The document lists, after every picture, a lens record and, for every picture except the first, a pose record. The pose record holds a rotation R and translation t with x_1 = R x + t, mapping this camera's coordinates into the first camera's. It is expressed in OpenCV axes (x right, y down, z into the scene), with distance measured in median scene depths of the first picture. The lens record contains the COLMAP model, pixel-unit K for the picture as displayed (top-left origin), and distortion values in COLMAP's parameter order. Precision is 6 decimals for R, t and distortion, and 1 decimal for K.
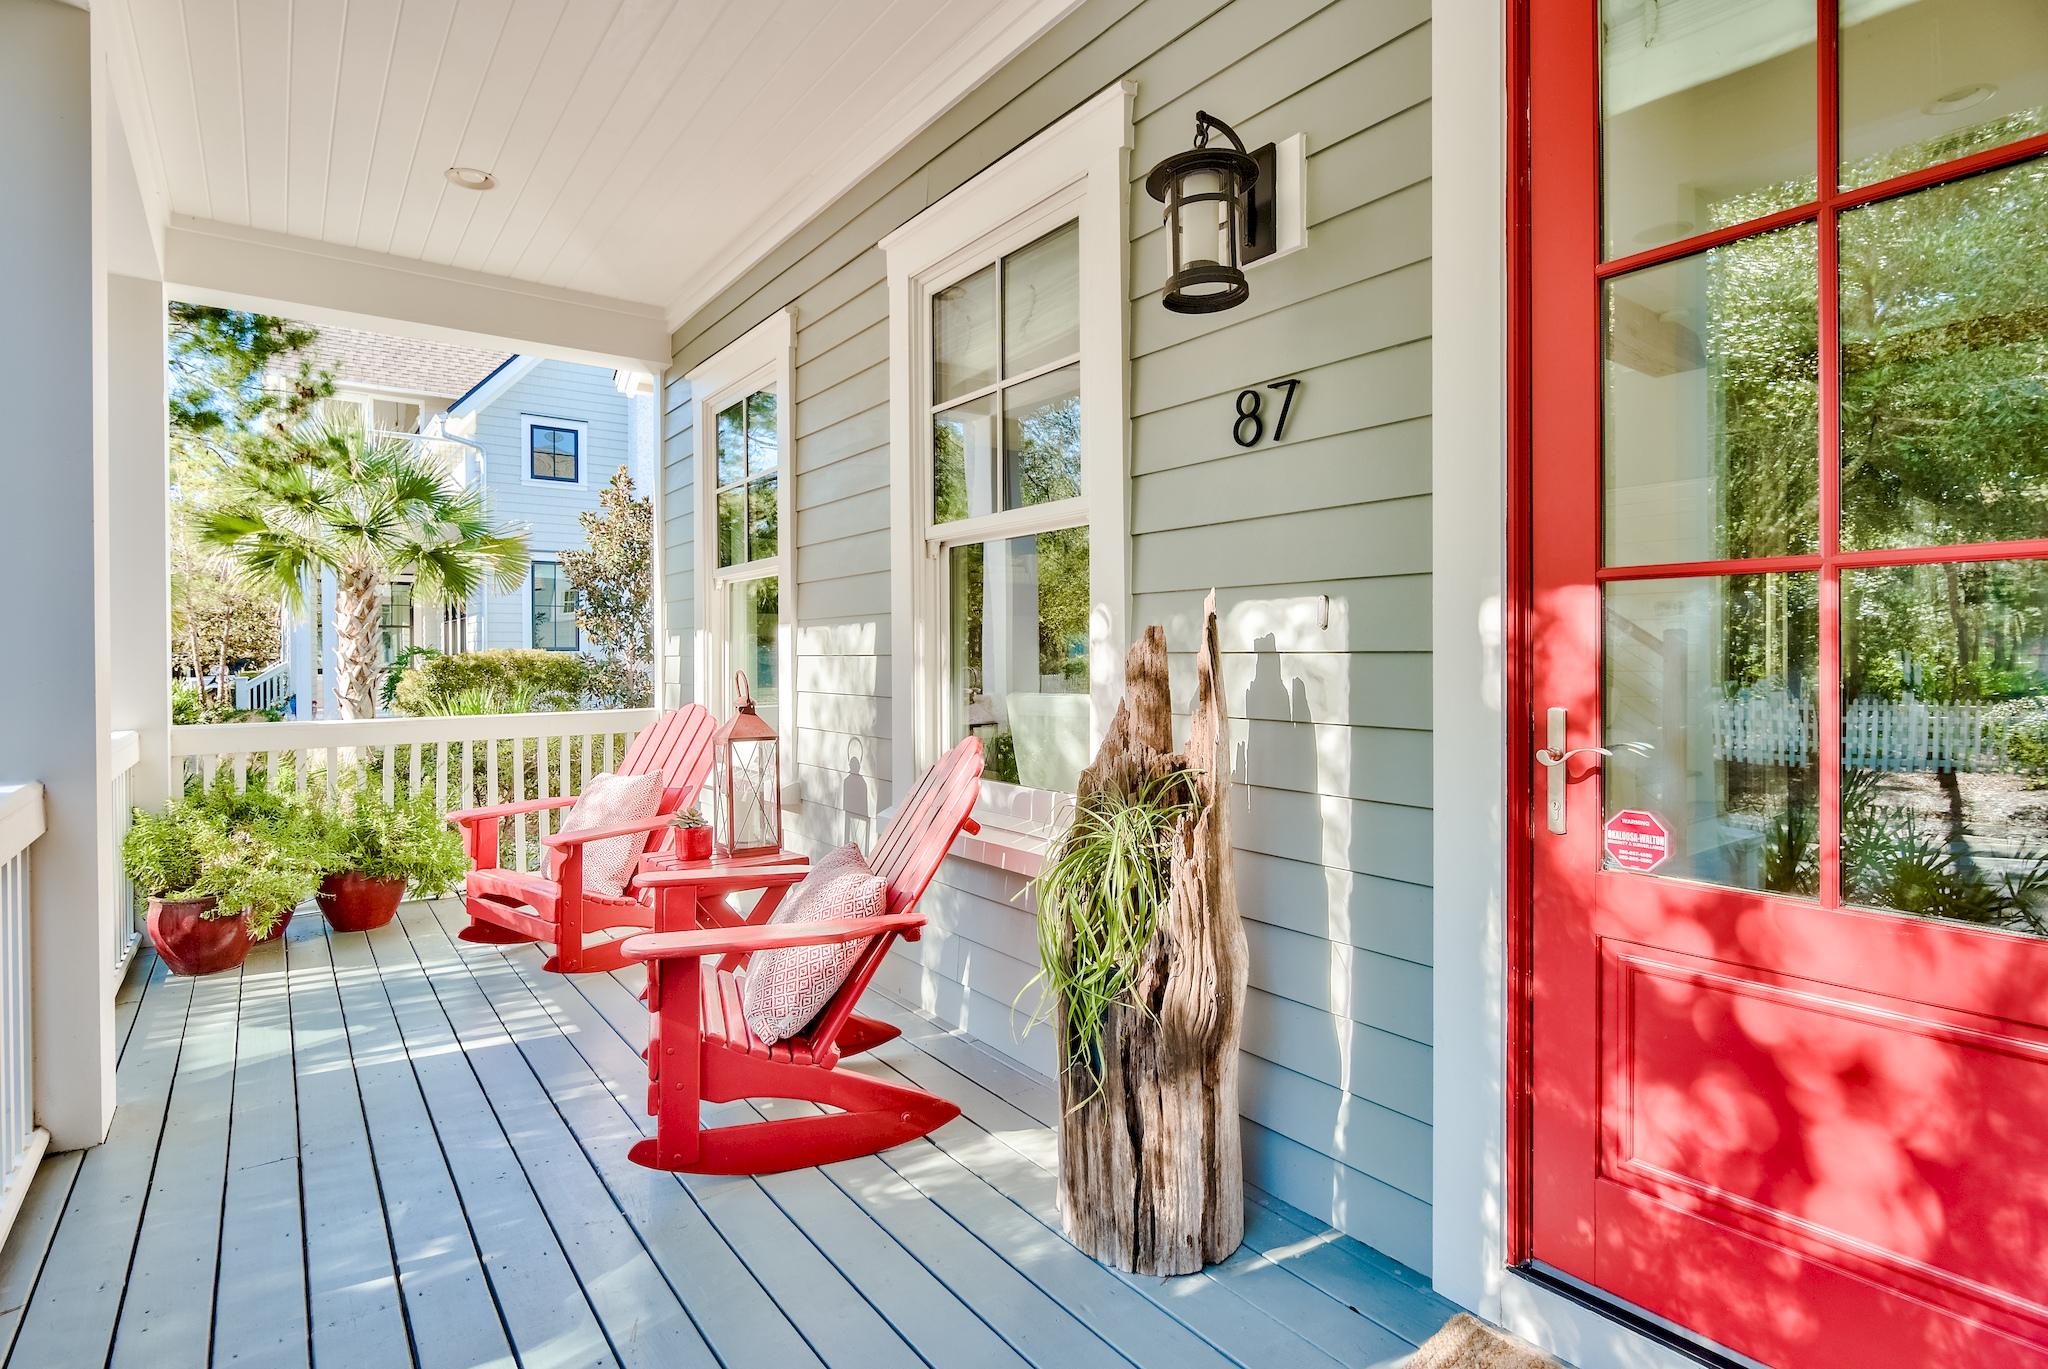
lens RADIAL K [[1009.9, 0, 1024.1], [0, 1009.9, 668.8], [0, 0, 1]] dist [-0.001974, 0.001027]
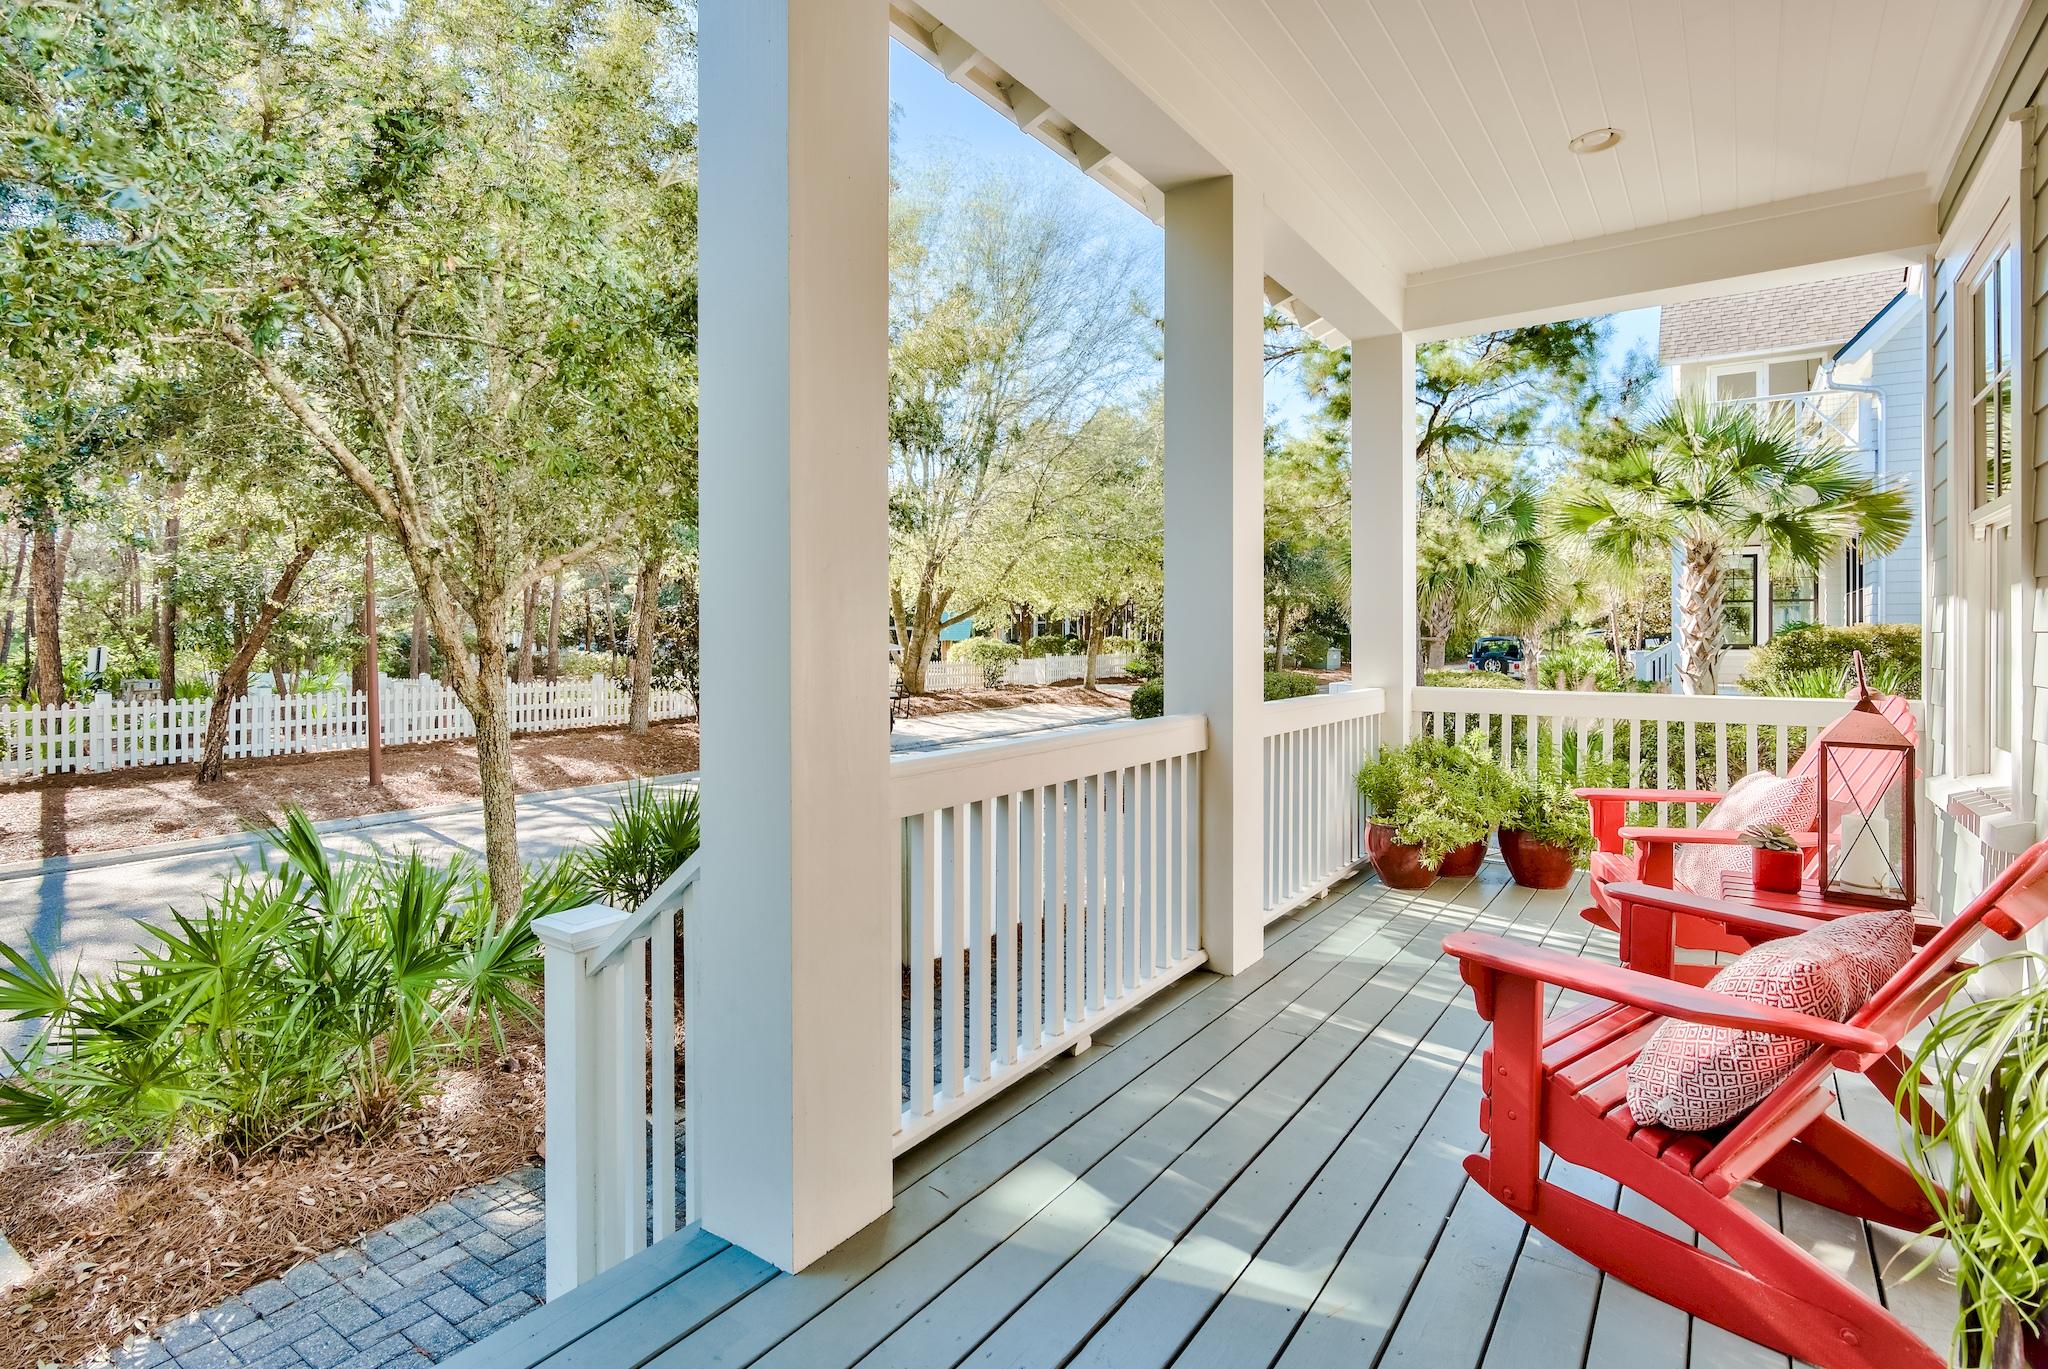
lens RADIAL K [[1009.9, 0, 1039.6], [0, 1009.9, 635.8], [0, 0, 1]] dist [-0.001974, 0.001027]
pose [[0.321696, 0.008413, -0.946806, 0.079611], [-0.016893, 0.999852, 0.003145, -0.000471], [0.946692, 0.014983, 0.321791, 0.070701]]
